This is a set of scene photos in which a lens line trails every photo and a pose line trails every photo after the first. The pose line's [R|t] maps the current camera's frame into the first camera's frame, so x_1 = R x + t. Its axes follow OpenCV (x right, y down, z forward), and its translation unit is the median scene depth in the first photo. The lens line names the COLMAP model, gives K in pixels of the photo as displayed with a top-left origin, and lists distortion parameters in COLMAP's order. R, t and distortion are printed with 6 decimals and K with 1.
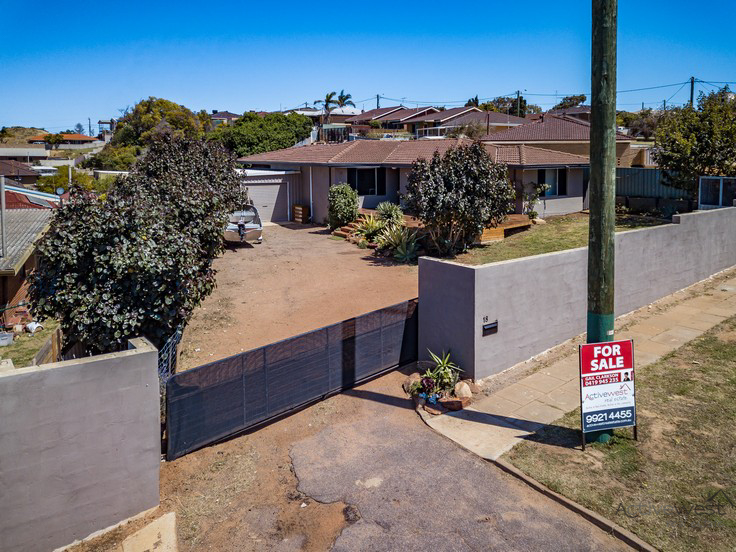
lens RADIAL K [[554.0, 0, 368.0], [0, 554.0, 181.1], [0, 0, 1]] dist [0.020639, -0.000570]
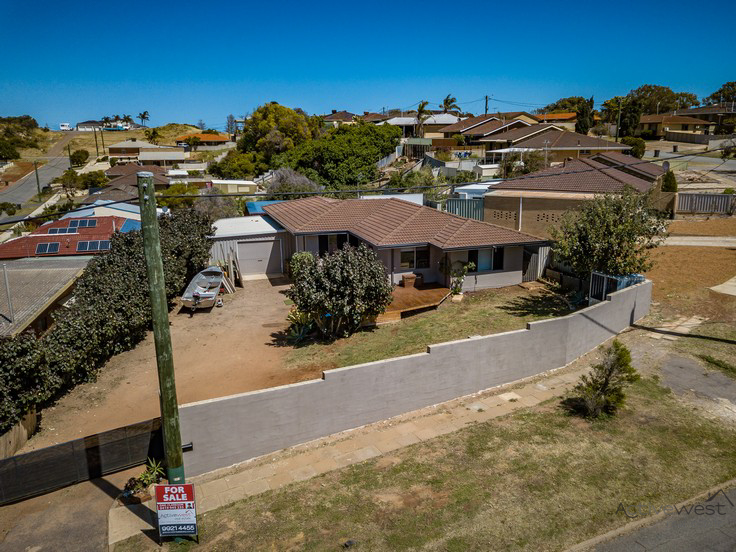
lens RADIAL K [[552.1, 0, 368.0], [0, 552.1, 276.0], [0, 0, 1]] dist [0.008955, 0.001767]
pose [[0.977260, 0.036275, -0.208921, 0.364797], [-0.000292, 0.985488, 0.169748, -0.157950], [0.212046, -0.165827, 0.963088, -0.078675]]
